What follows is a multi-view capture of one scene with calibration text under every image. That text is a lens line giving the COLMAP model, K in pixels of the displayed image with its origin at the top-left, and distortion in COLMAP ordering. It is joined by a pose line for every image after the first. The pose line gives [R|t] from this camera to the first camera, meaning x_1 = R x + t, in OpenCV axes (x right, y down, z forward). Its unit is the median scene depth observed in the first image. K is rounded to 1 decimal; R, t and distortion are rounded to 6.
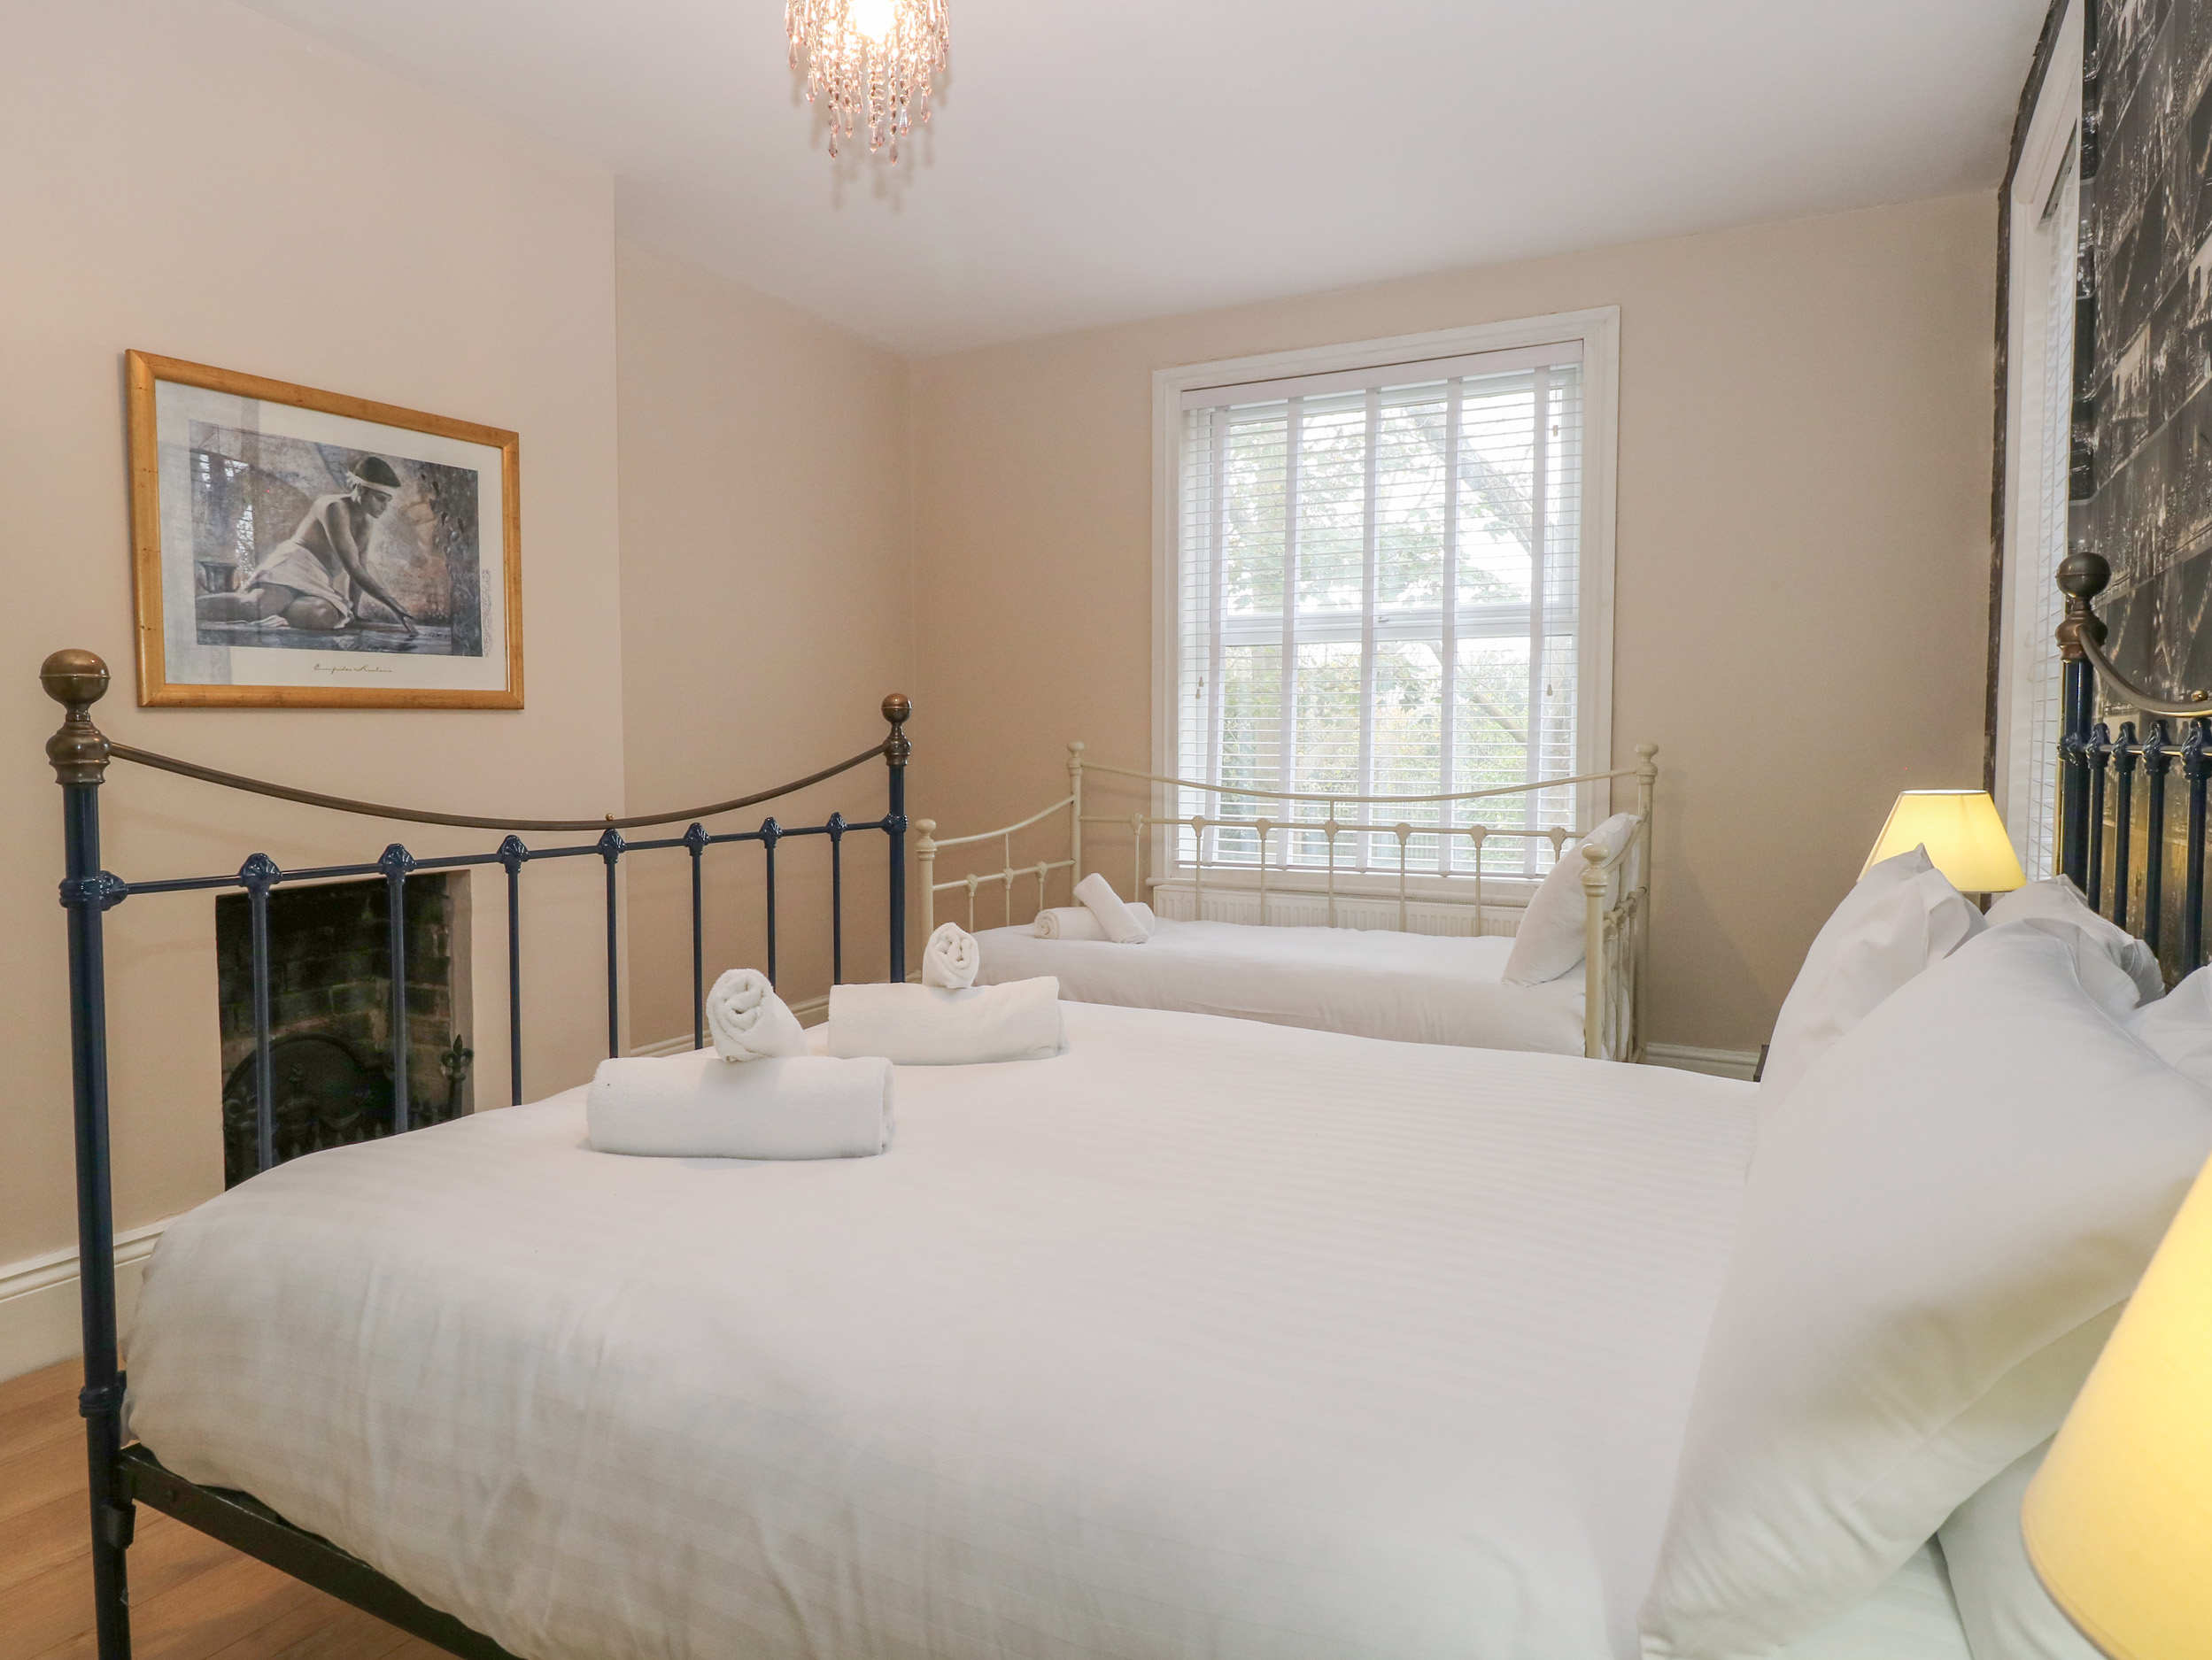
lens RADIAL K [[1391.8, 0, 1091.8], [0, 1391.8, 824.1], [0, 0, 1]] dist [-0.006394, -0.003369]
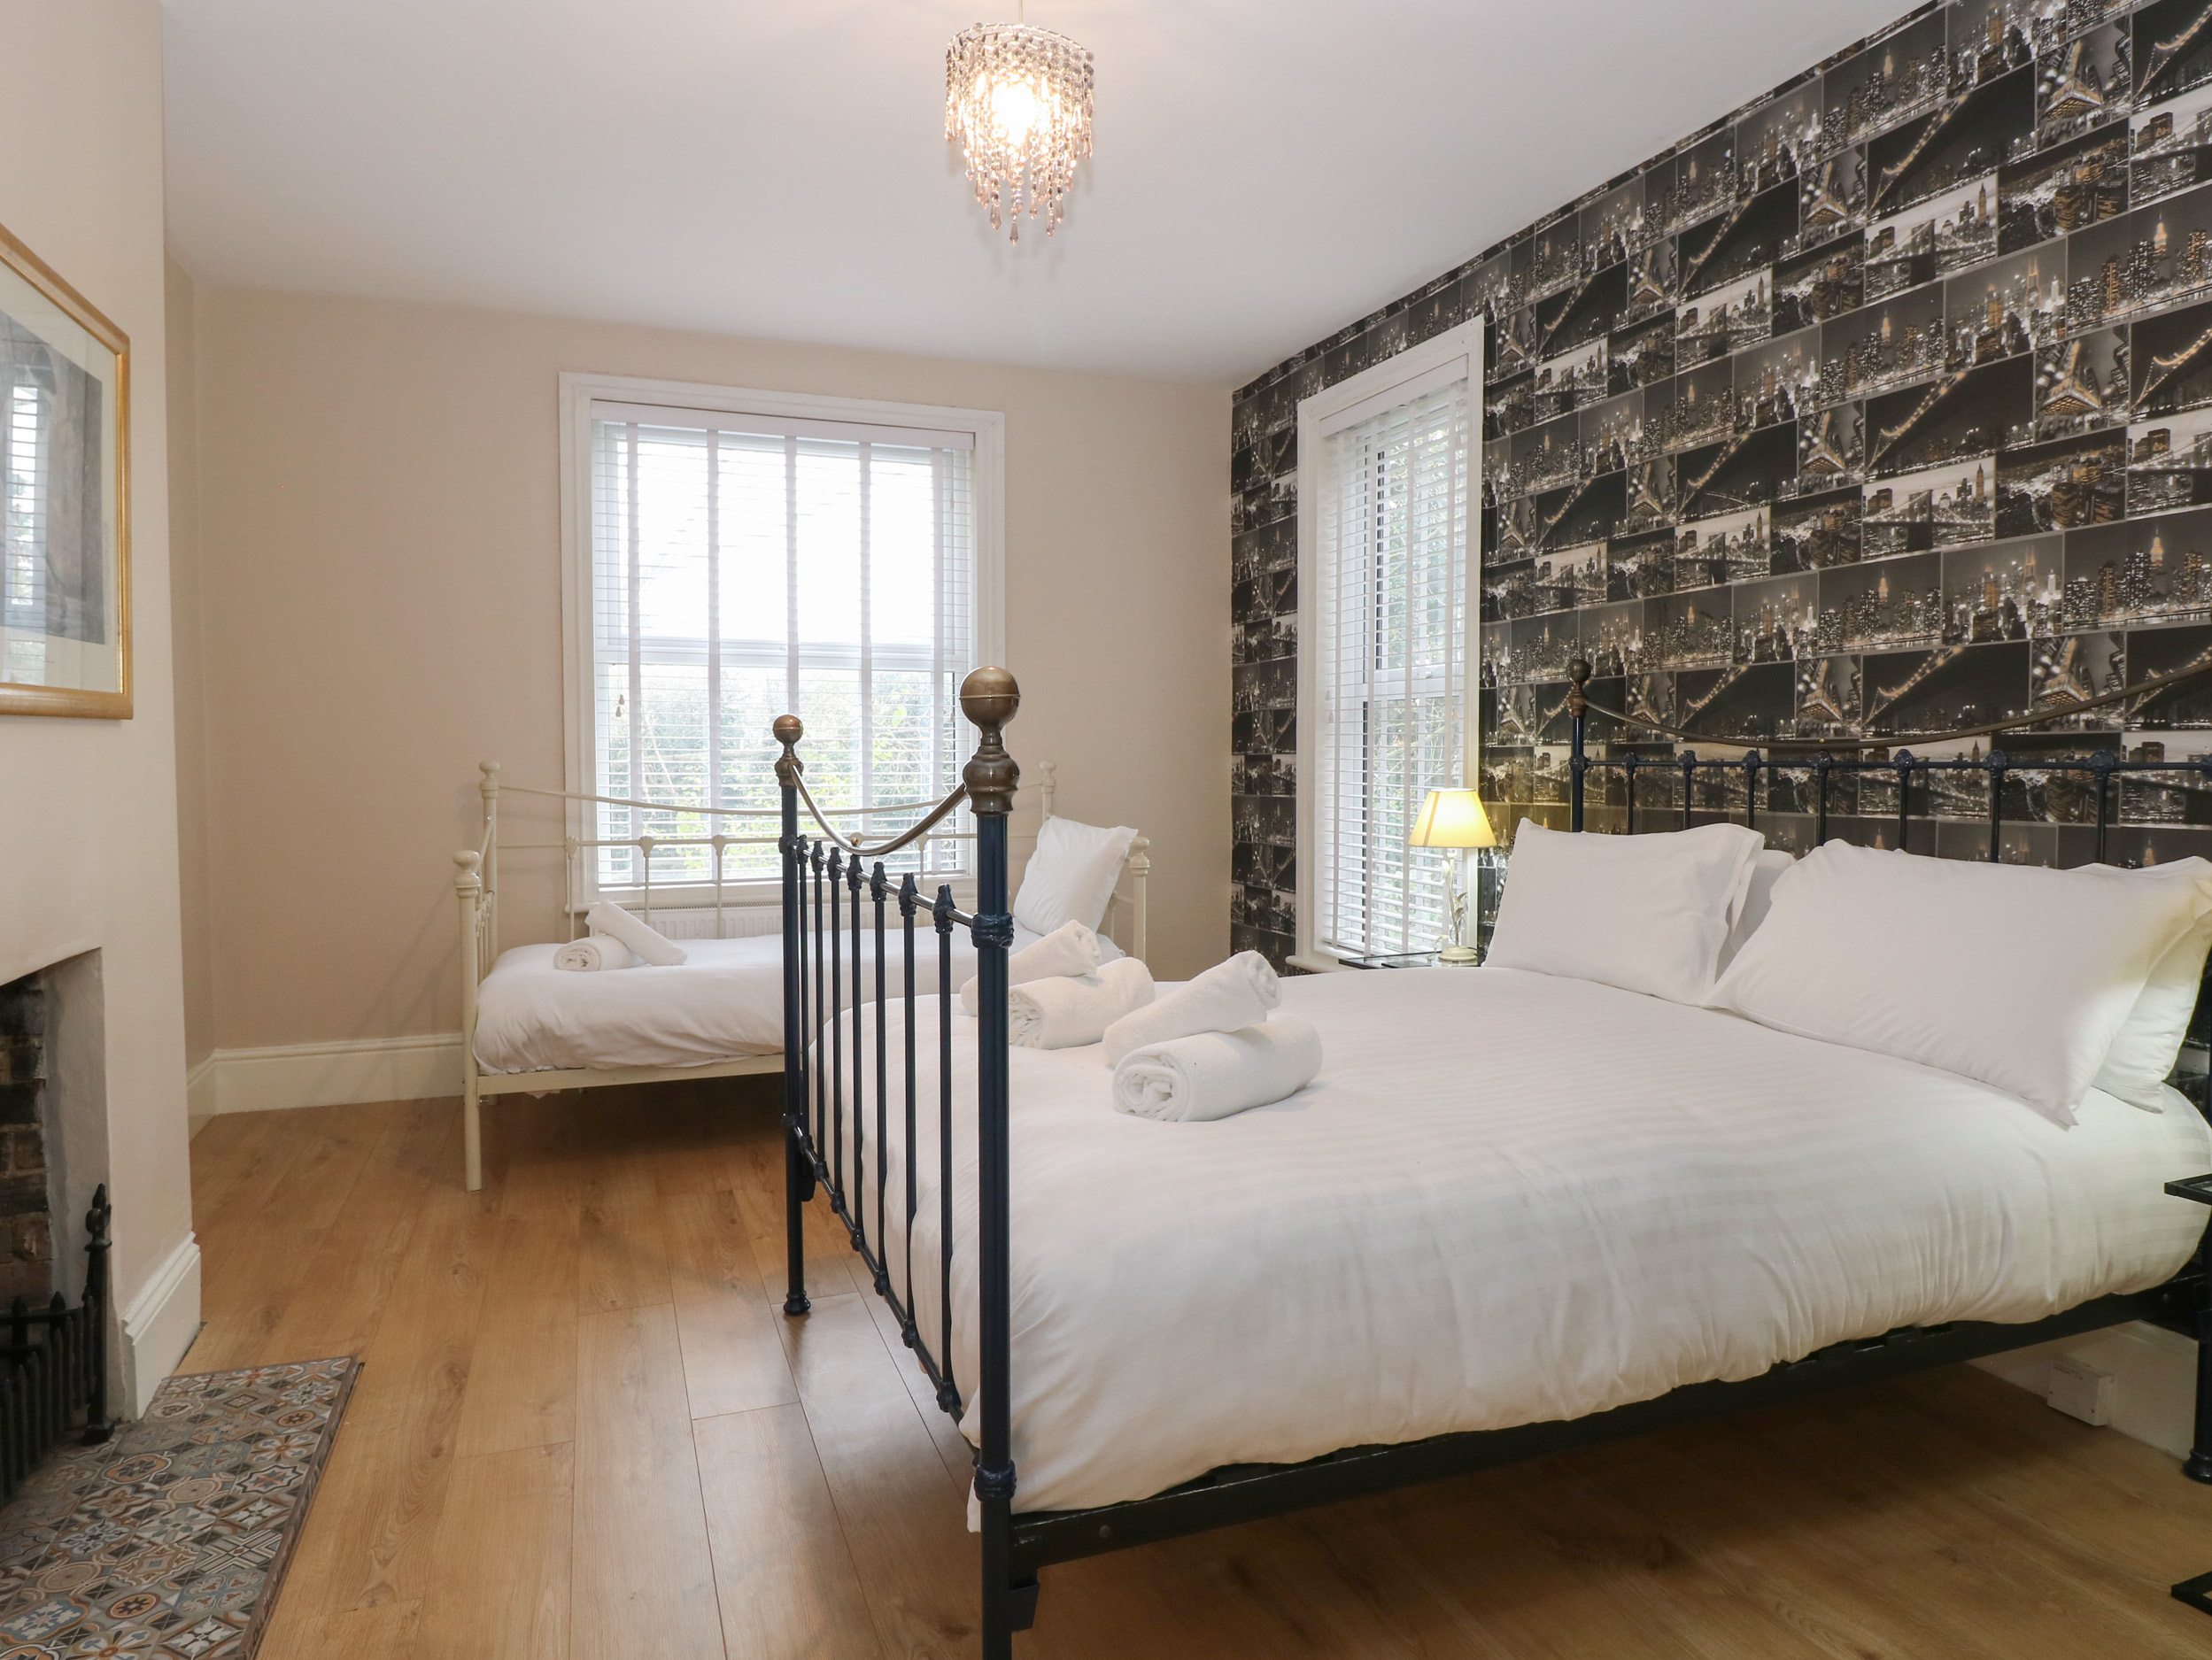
lens RADIAL K [[1391.8, 0, 1094.4], [0, 1391.8, 822.0], [0, 0, 1]] dist [-0.006394, -0.003369]
pose [[0.651379, -0.035727, 0.757911, -0.472875], [0.045217, 0.998943, 0.008228, -0.009254], [-0.757404, 0.028911, 0.652306, 0.114819]]
